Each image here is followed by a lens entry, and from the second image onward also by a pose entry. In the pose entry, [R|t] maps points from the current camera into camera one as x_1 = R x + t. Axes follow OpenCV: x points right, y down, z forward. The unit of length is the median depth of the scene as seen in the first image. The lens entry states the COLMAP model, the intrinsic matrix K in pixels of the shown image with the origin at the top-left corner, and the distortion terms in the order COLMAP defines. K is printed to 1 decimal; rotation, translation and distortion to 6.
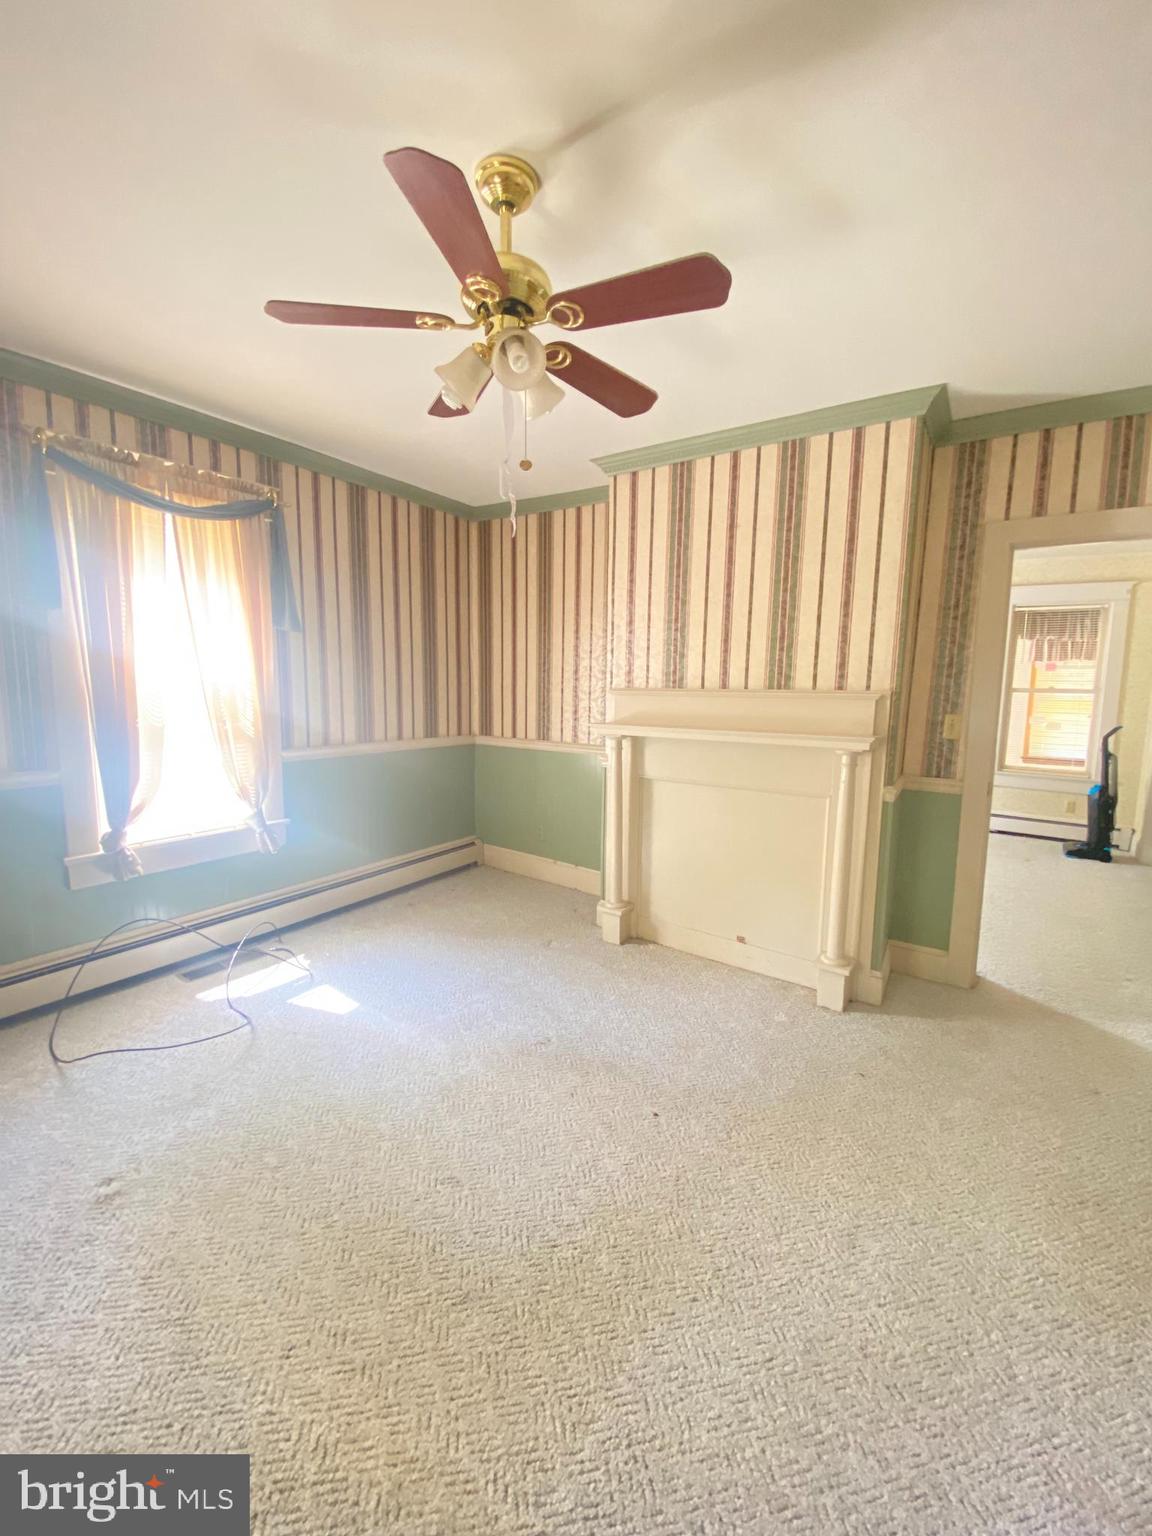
lens RADIAL K [[618.2, 0, 581.1], [0, 618.2, 767.9], [0, 0, 1]] dist [-0.030474, -0.000438]
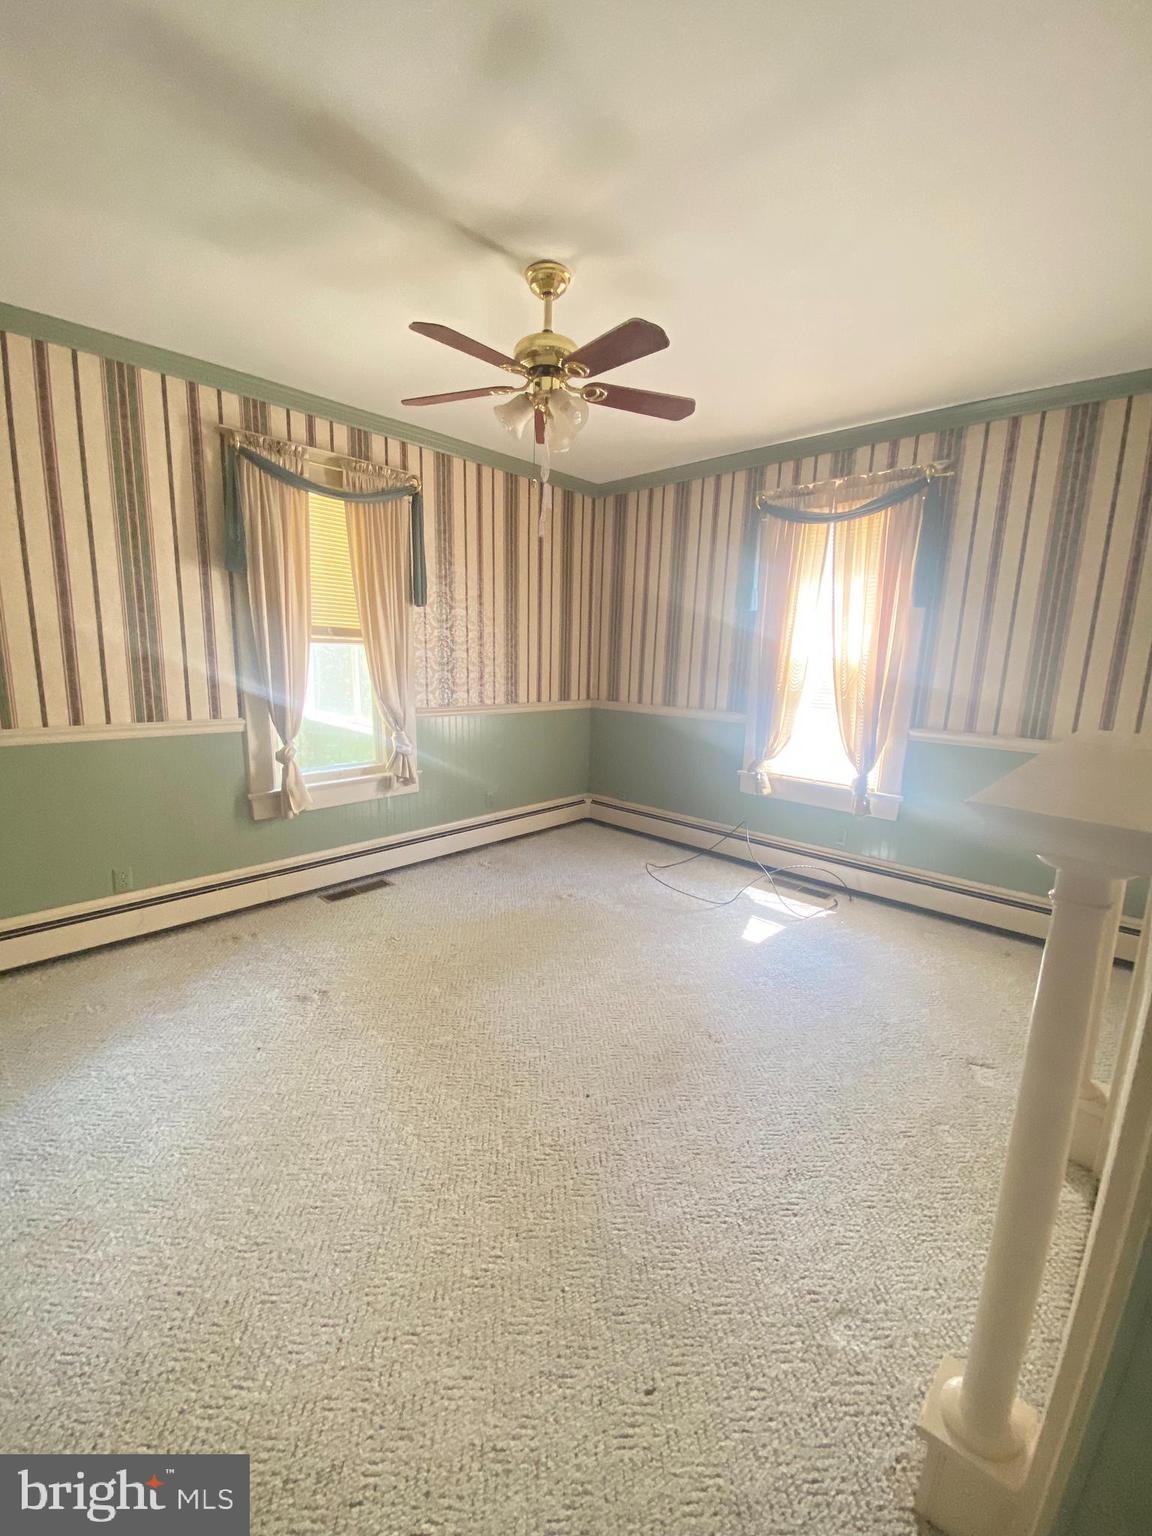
lens RADIAL K [[618.2, 0, 581.1], [0, 618.2, 767.9], [0, 0, 1]] dist [-0.030474, -0.000438]
pose [[-0.148705, 0.164731, -0.975064, 0.702731], [-0.157288, 0.969535, 0.187784, -0.083087], [0.976293, 0.181290, -0.118265, 0.725955]]
